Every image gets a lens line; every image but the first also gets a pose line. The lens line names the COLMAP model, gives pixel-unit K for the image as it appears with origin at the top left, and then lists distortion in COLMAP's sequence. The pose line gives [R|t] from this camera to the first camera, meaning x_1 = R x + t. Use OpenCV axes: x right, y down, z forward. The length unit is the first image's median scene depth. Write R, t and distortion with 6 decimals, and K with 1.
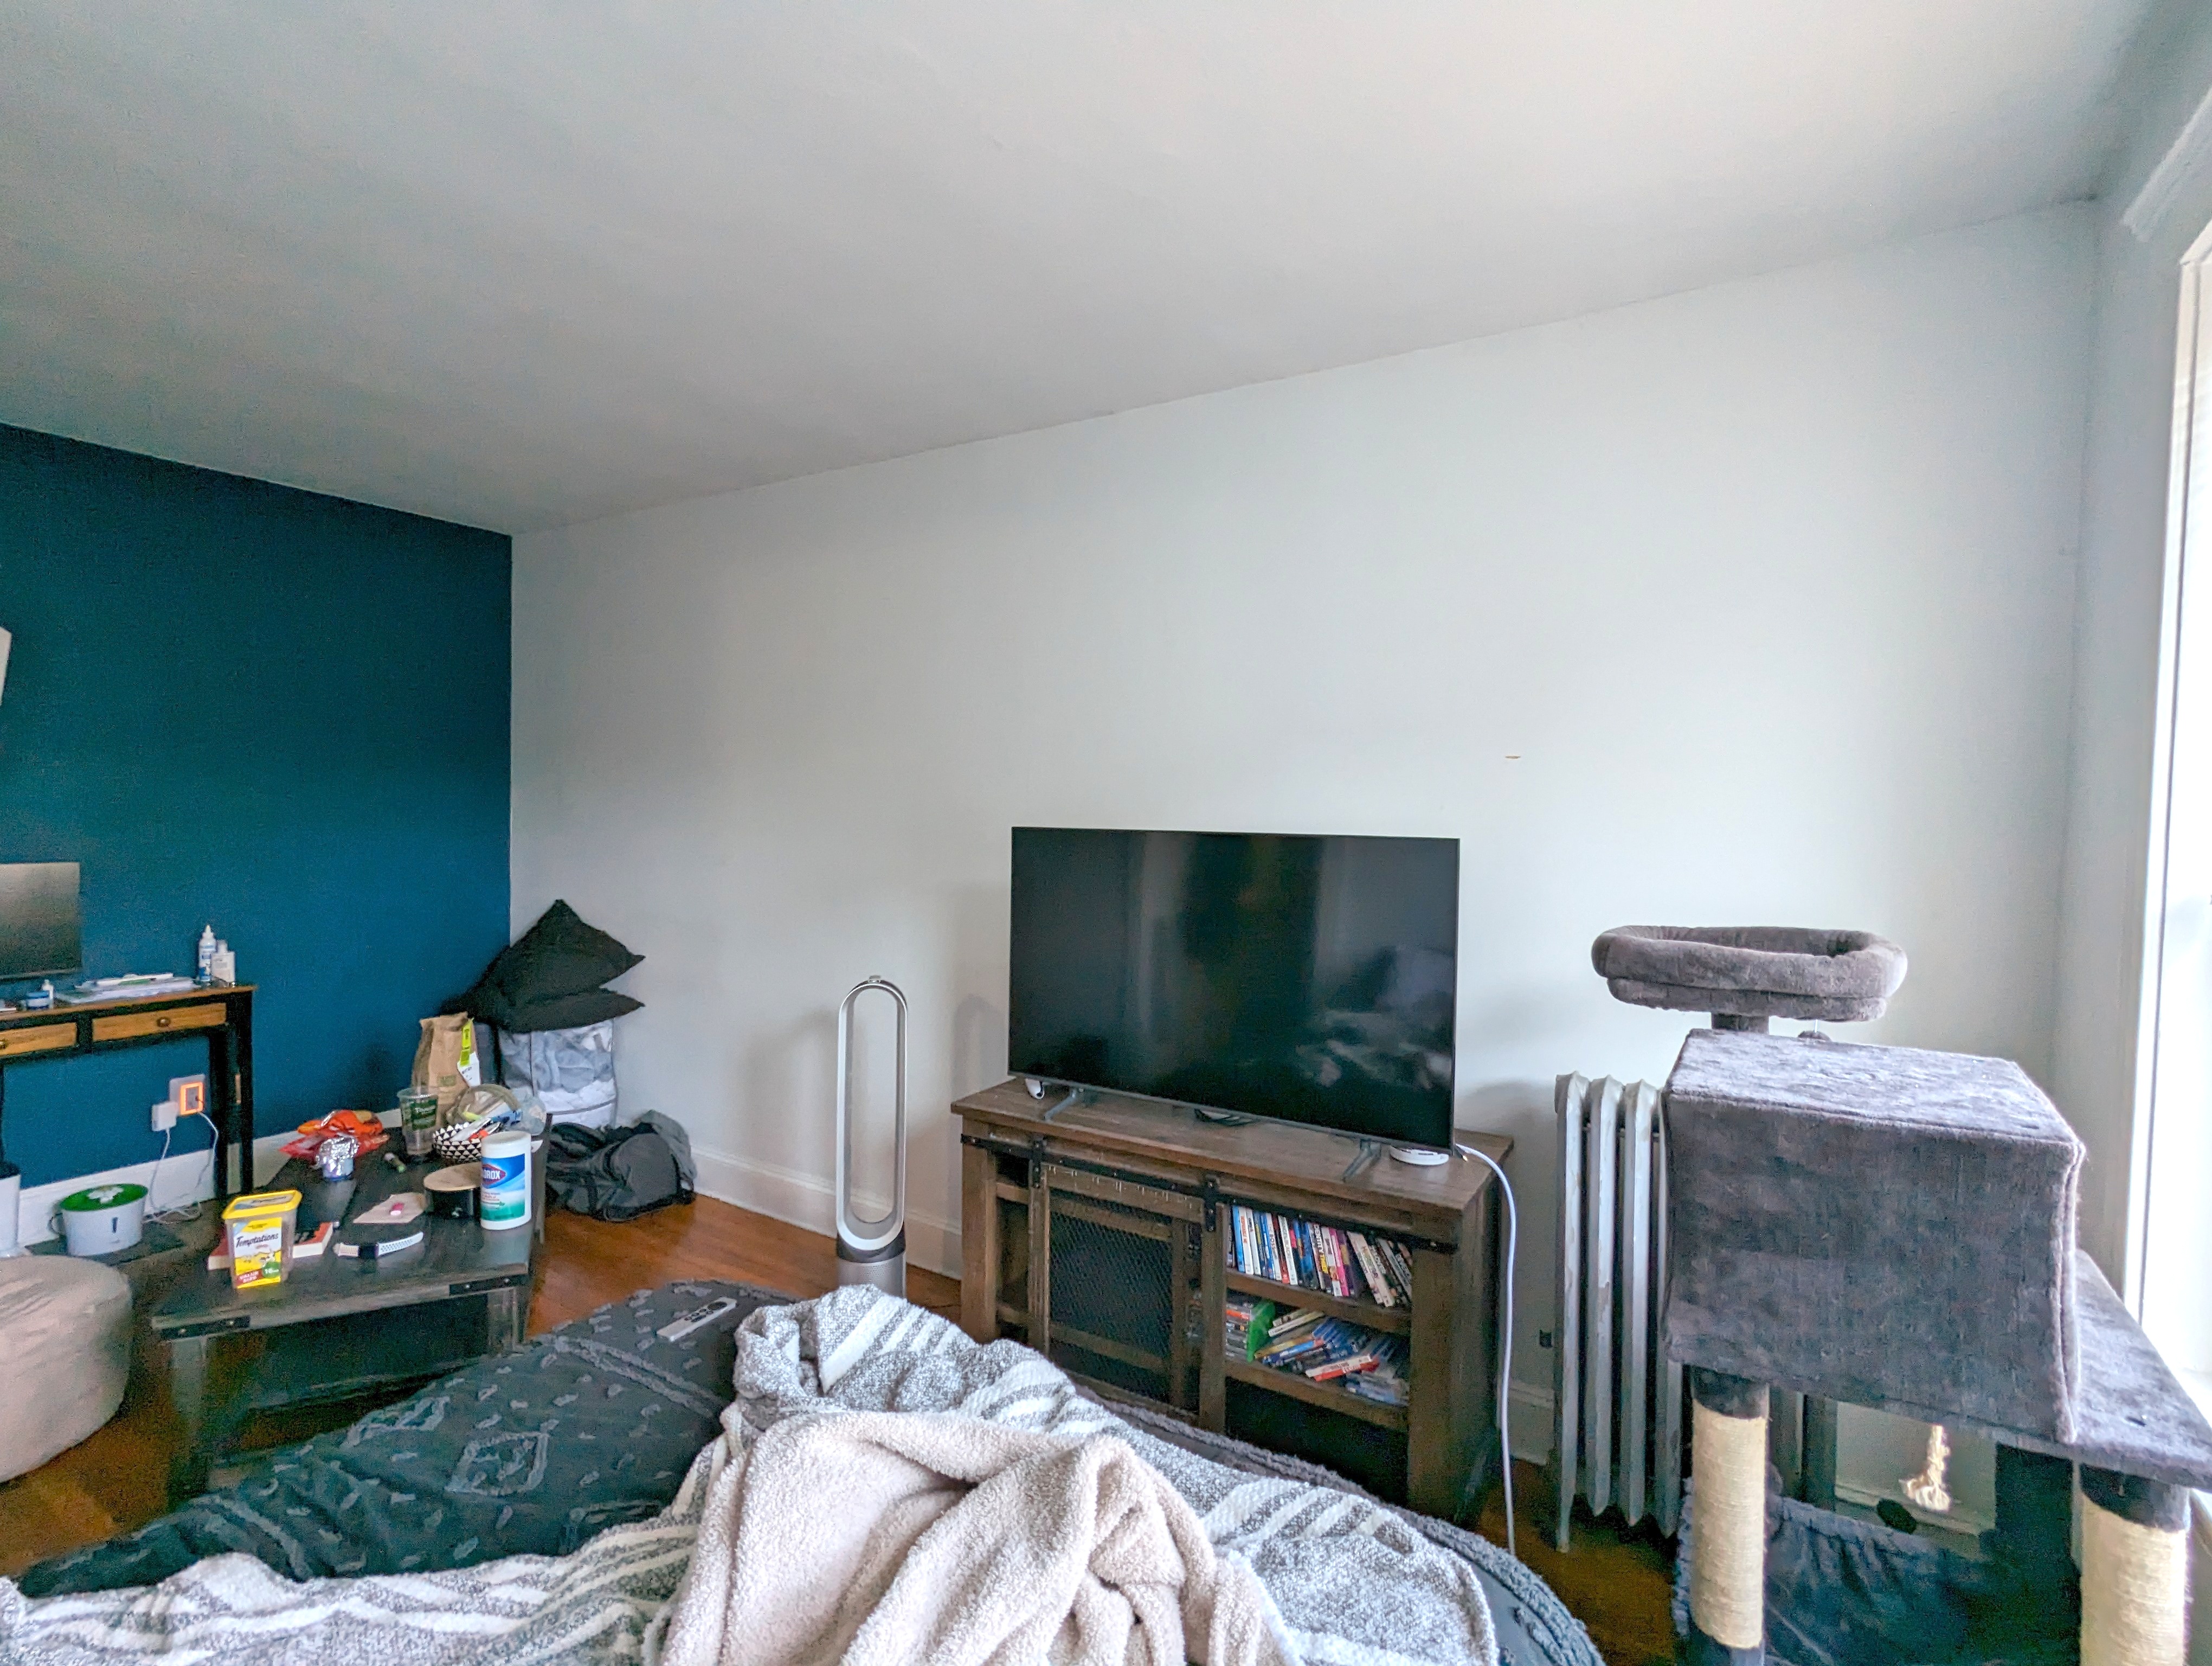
lens RADIAL K [[1064.2, 0, 1100.9], [0, 1064.2, 831.6], [0, 0, 1]] dist [0.002835, 0.003838]
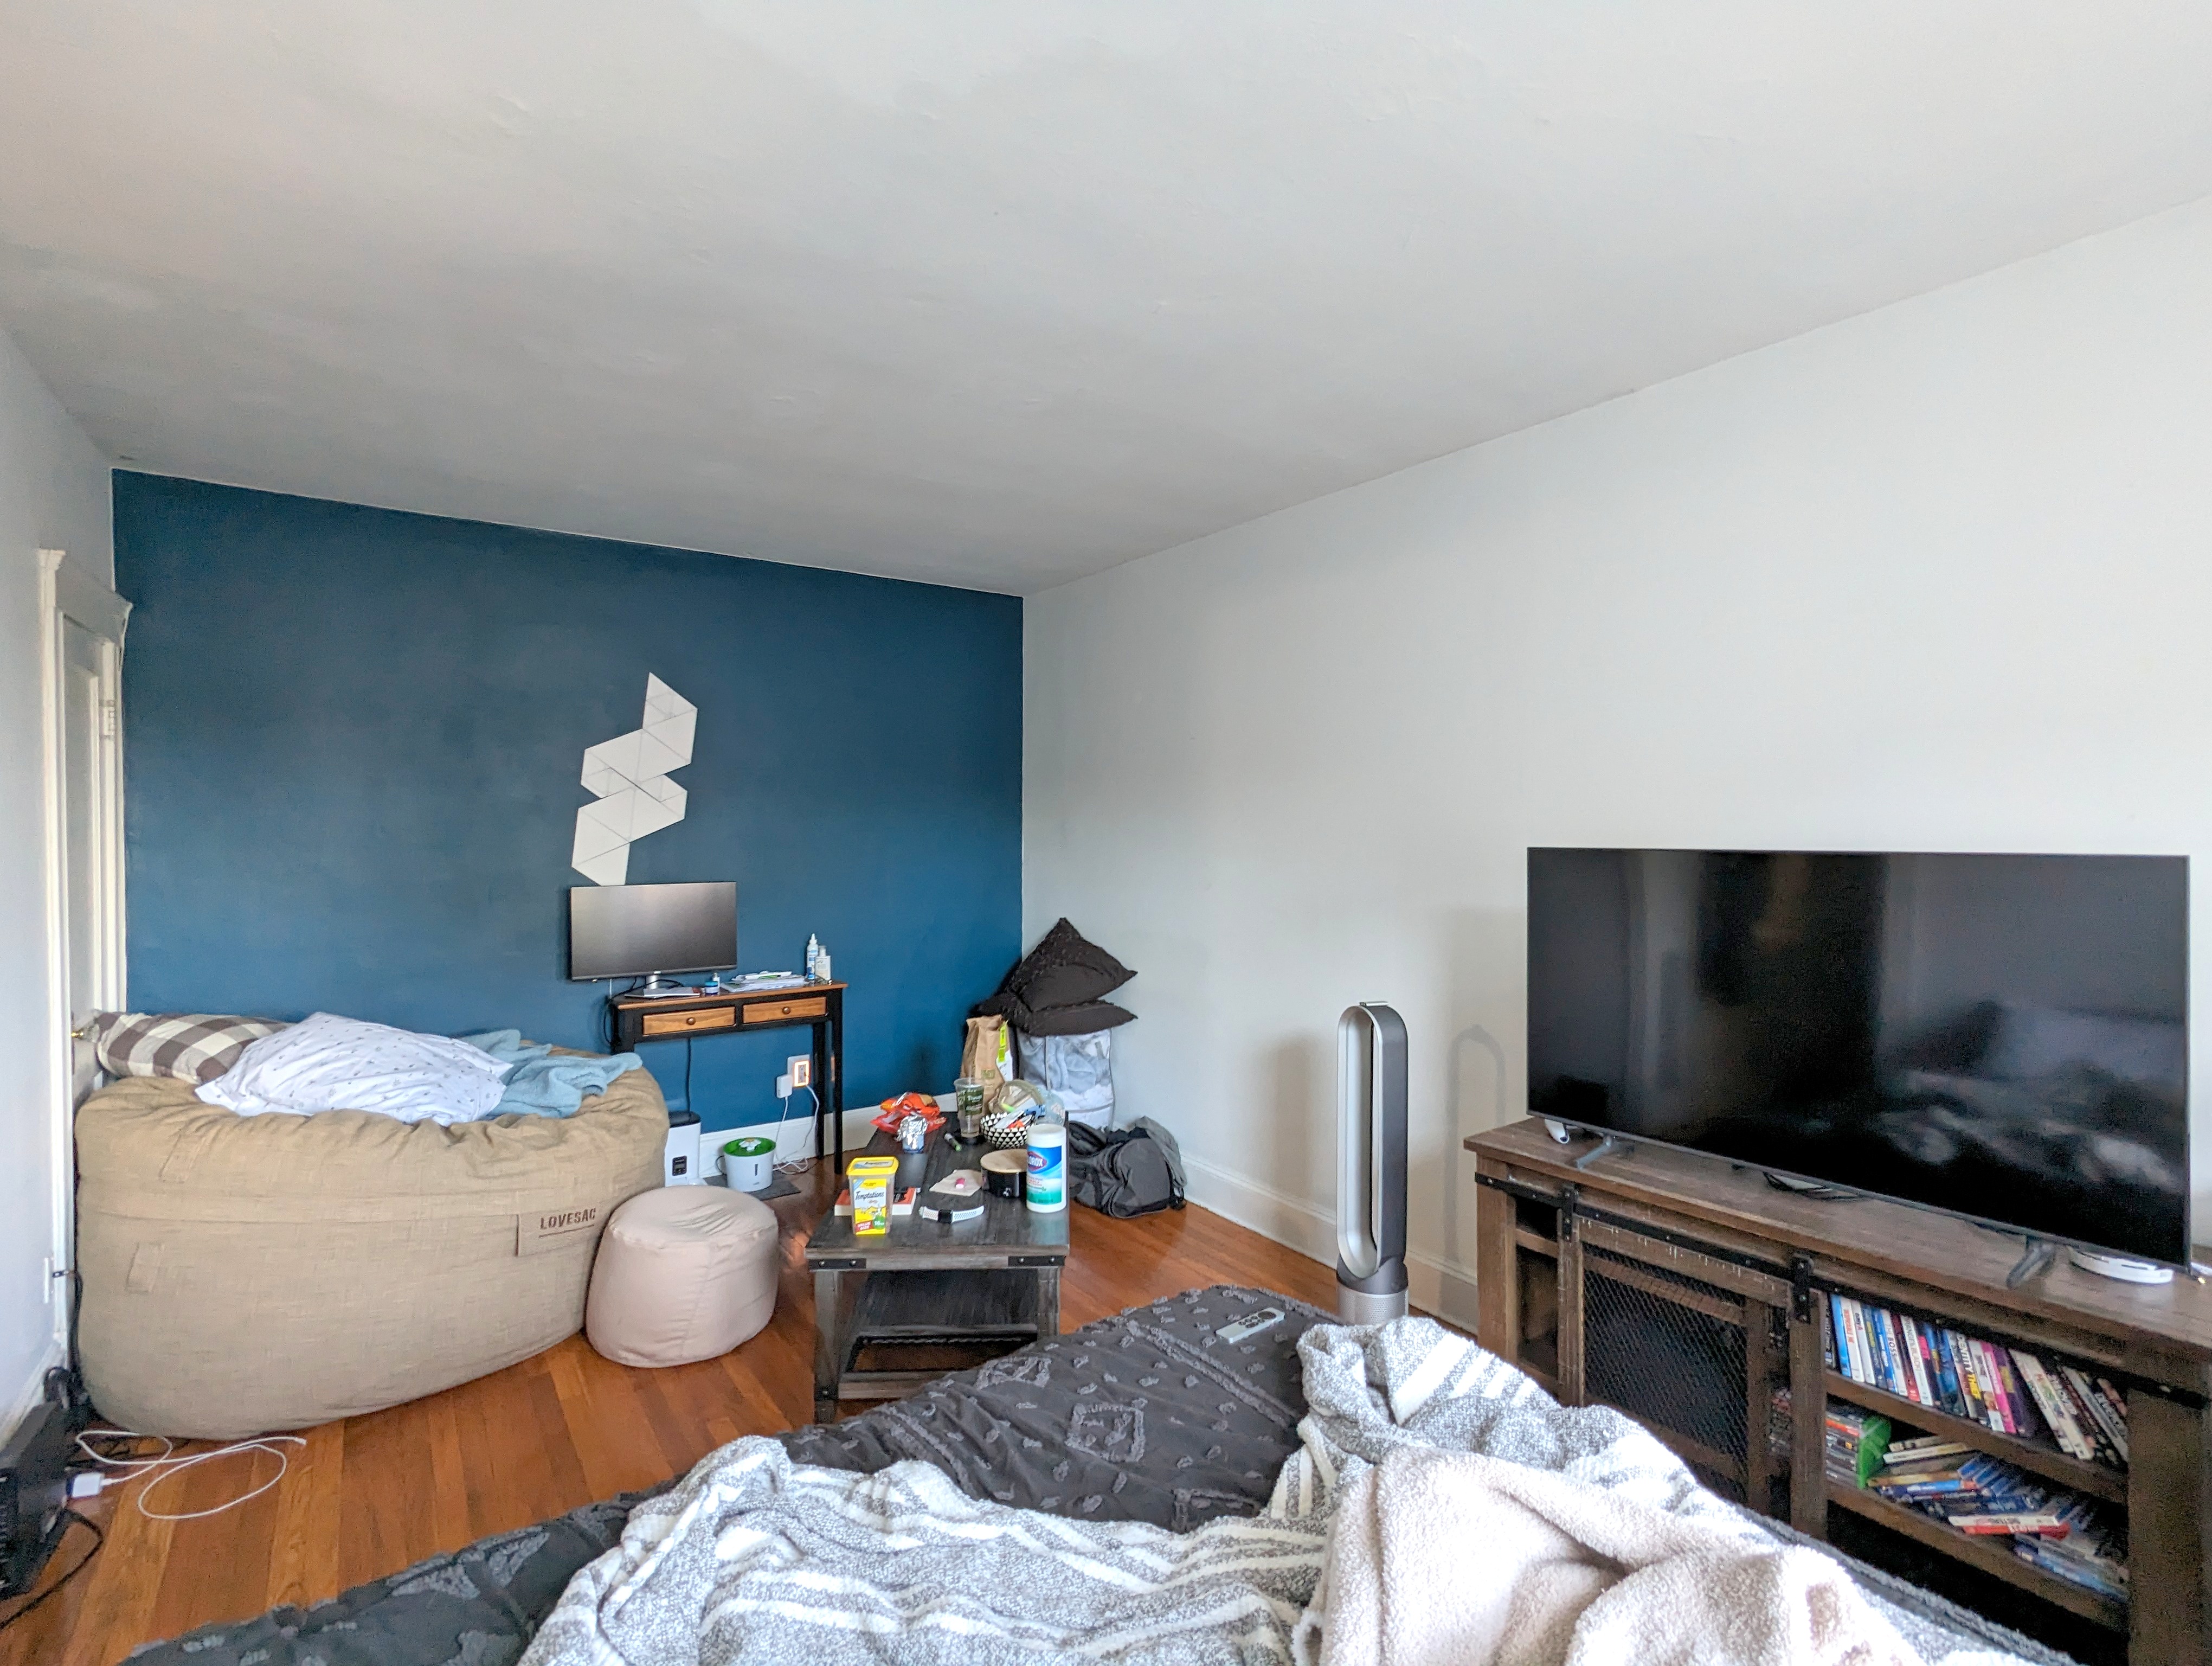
lens RADIAL K [[1064.2, 0, 1103.2], [0, 1064.2, 831.7], [0, 0, 1]] dist [0.002835, 0.003838]
pose [[0.920940, -0.014367, -0.389439, -0.071917], [0.004807, 0.999663, -0.025510, 0.004611], [0.389674, 0.021621, 0.920699, -0.008622]]
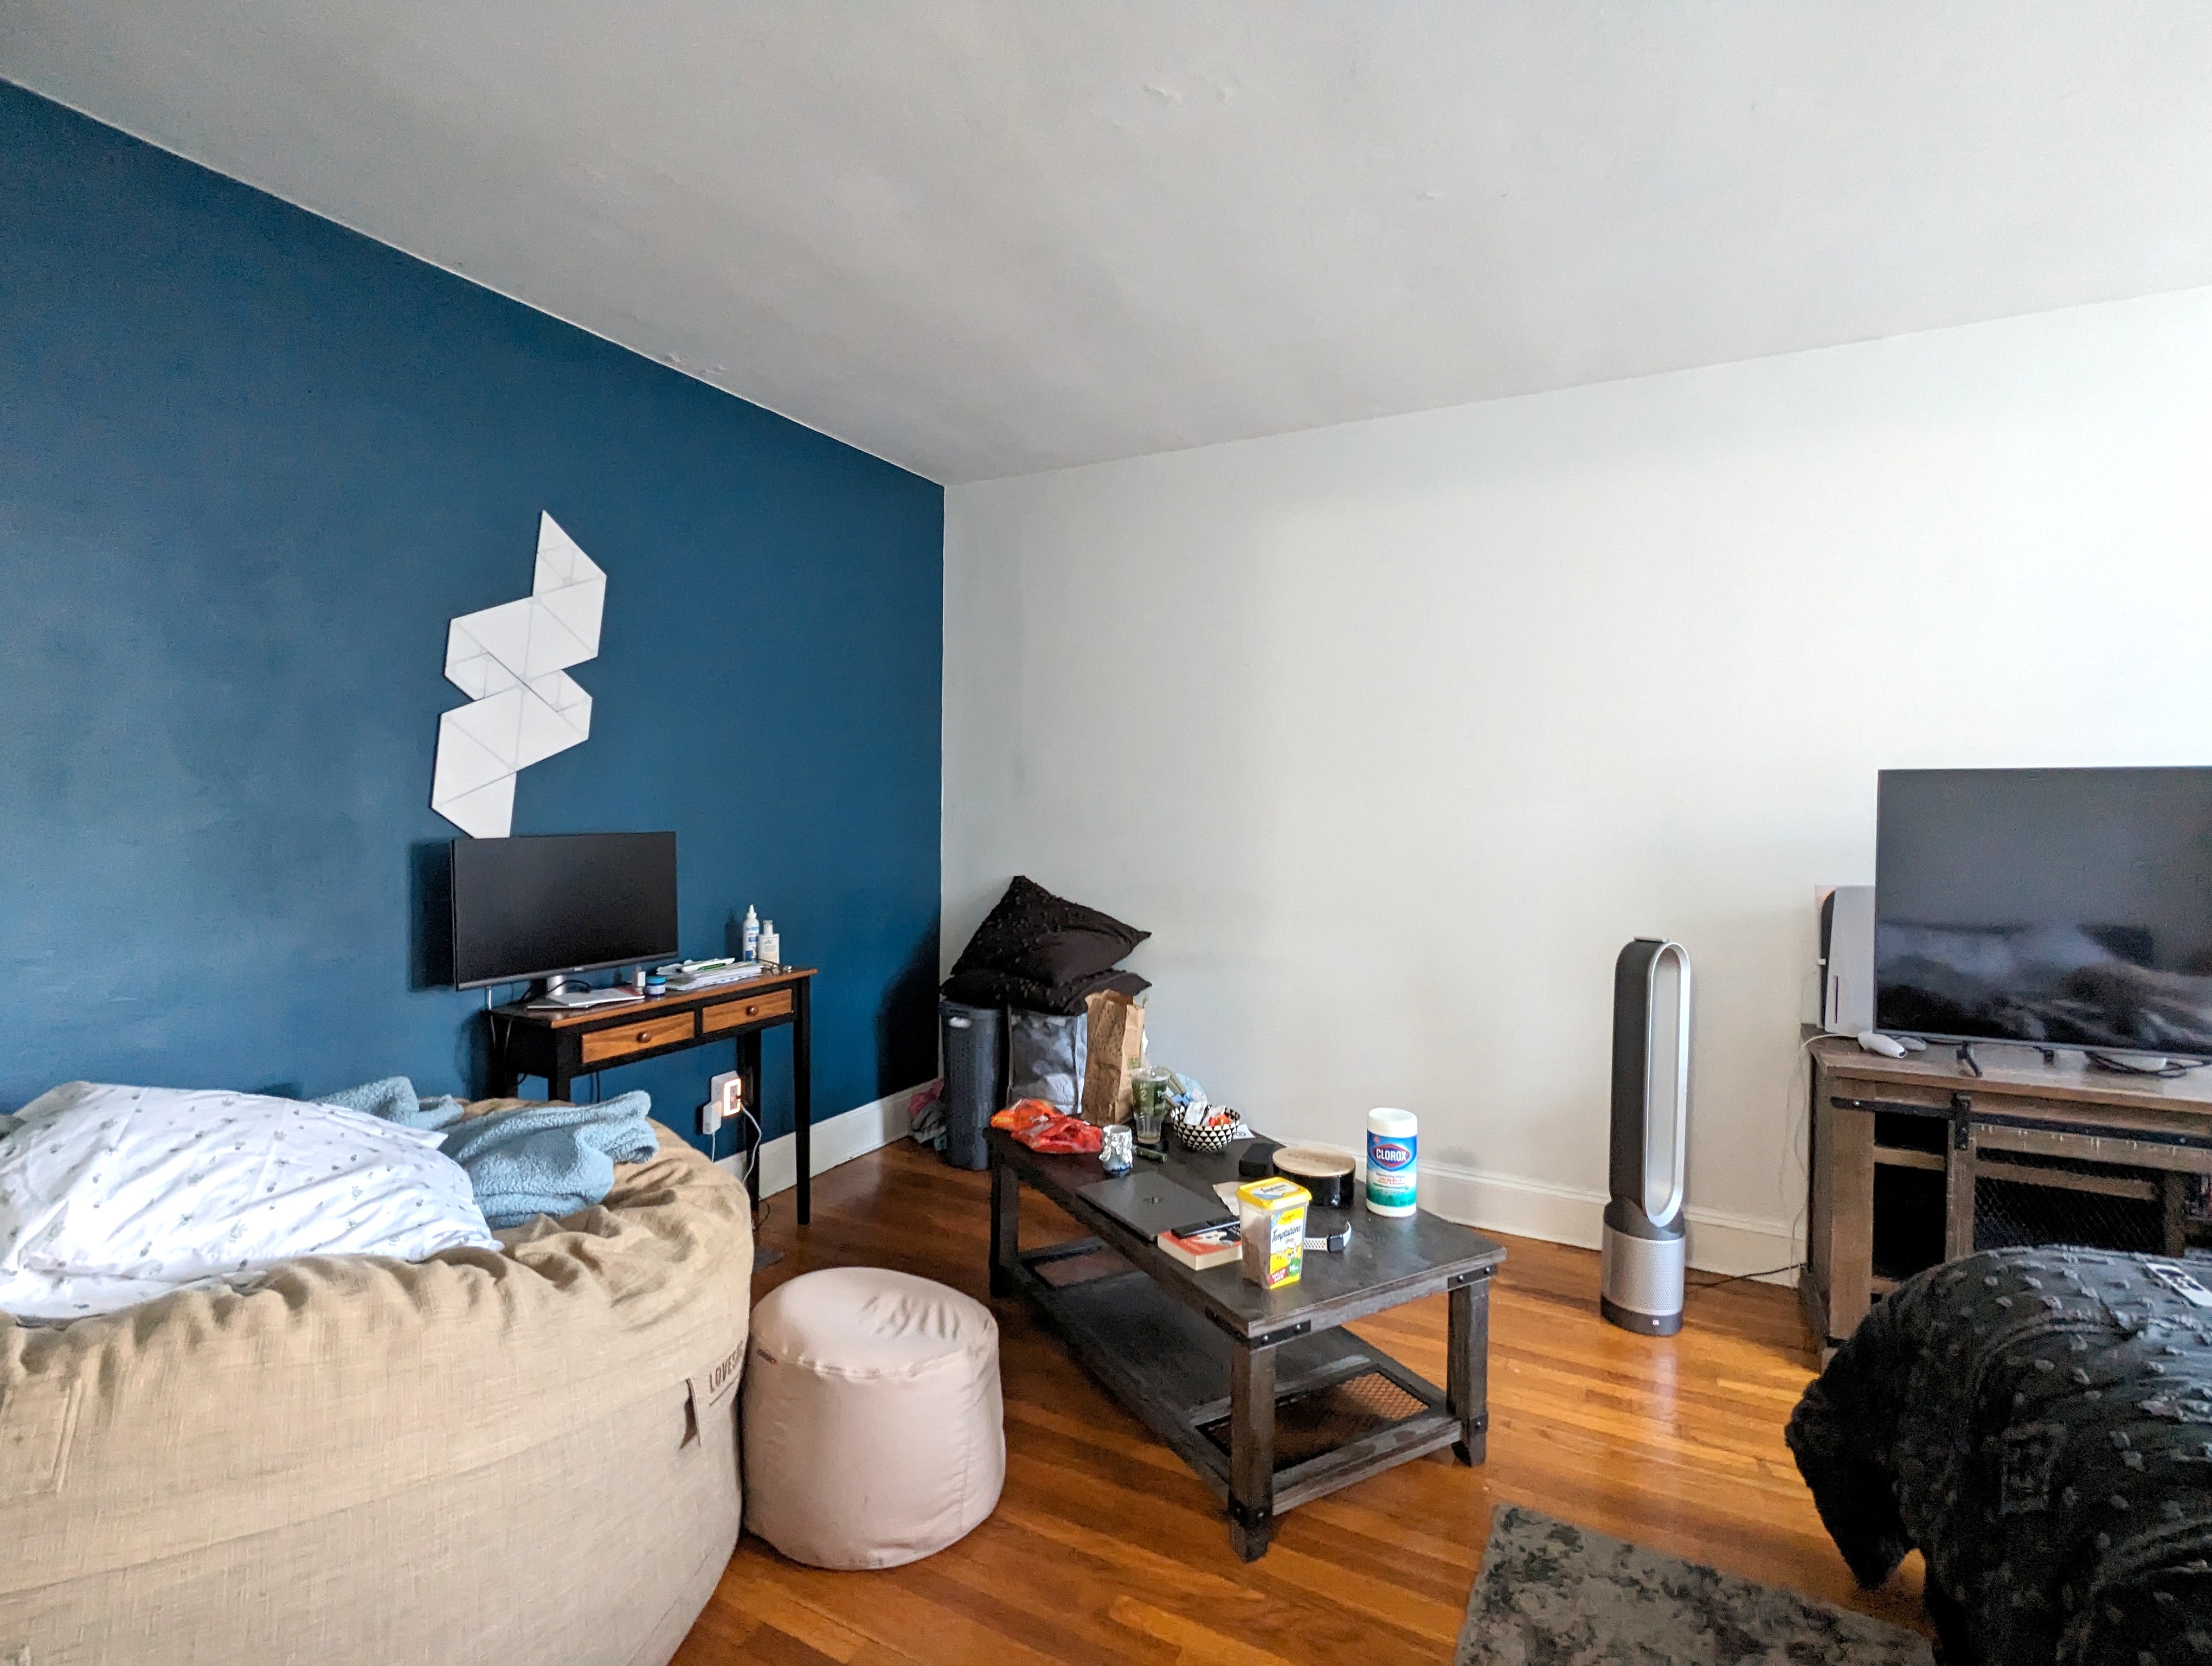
lens RADIAL K [[1064.2, 0, 1112.4], [0, 1064.2, 830.3], [0, 0, 1]] dist [0.002835, 0.003838]
pose [[0.996655, -0.014273, 0.080472, -0.958063], [0.014086, 0.999897, 0.002901, 0.042410], [-0.080505, -0.001757, 0.996753, 0.128380]]
